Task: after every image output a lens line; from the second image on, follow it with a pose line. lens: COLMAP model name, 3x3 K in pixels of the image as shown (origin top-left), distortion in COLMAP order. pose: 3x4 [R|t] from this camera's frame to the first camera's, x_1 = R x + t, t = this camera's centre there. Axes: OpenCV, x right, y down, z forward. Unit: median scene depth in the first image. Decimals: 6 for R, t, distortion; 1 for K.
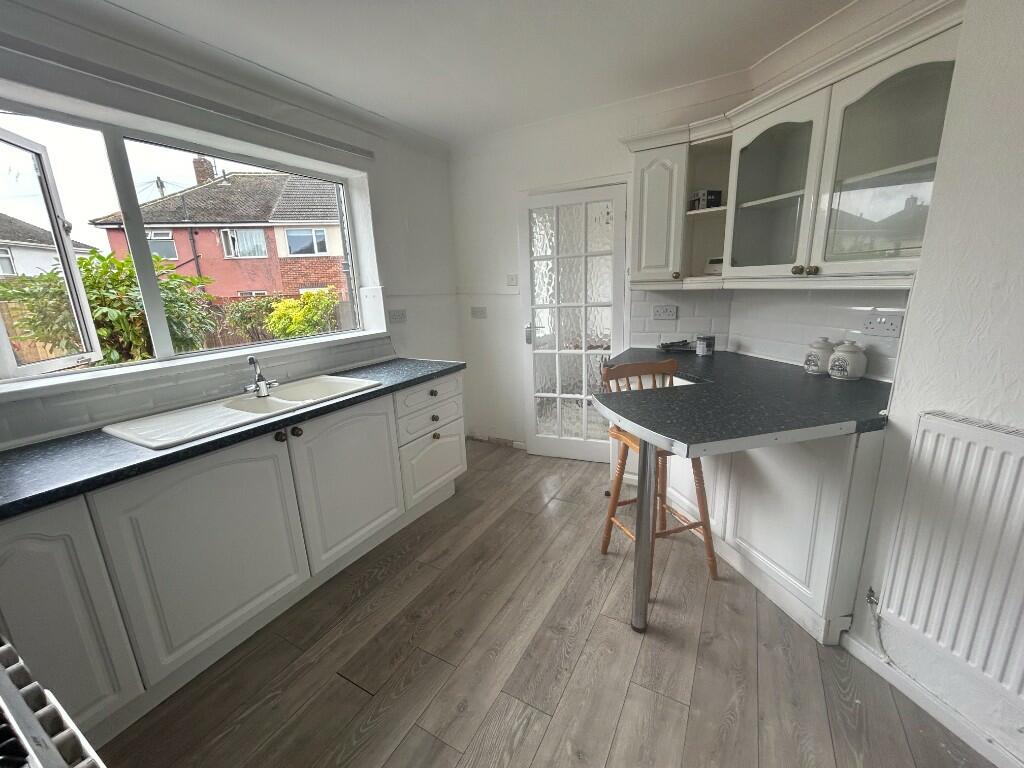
lens RADIAL K [[416.1, 0, 513.9], [0, 416.1, 382.6], [0, 0, 1]] dist [-0.001473, -0.000135]
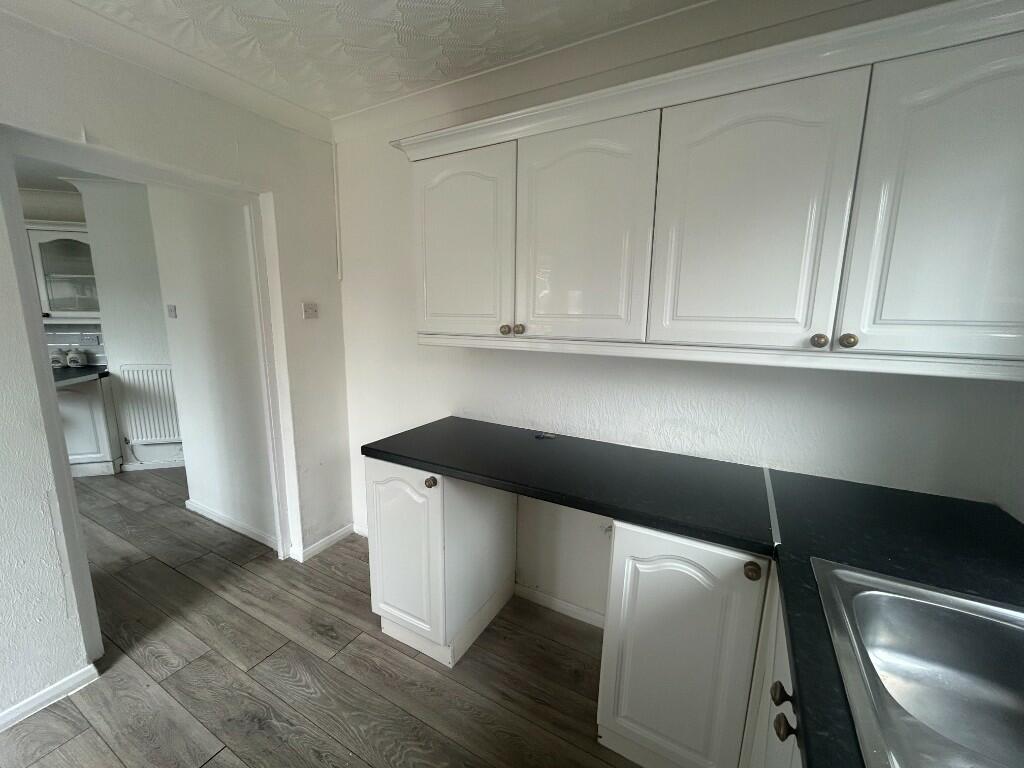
lens RADIAL K [[416.1, 0, 513.9], [0, 416.1, 382.6], [0, 0, 1]] dist [-0.001473, -0.000135]
pose [[-0.013570, -0.131790, 0.991185, -1.602020], [0.221319, 0.966293, 0.131510, 0.340713], [-0.975107, 0.221153, 0.016055, -1.398787]]
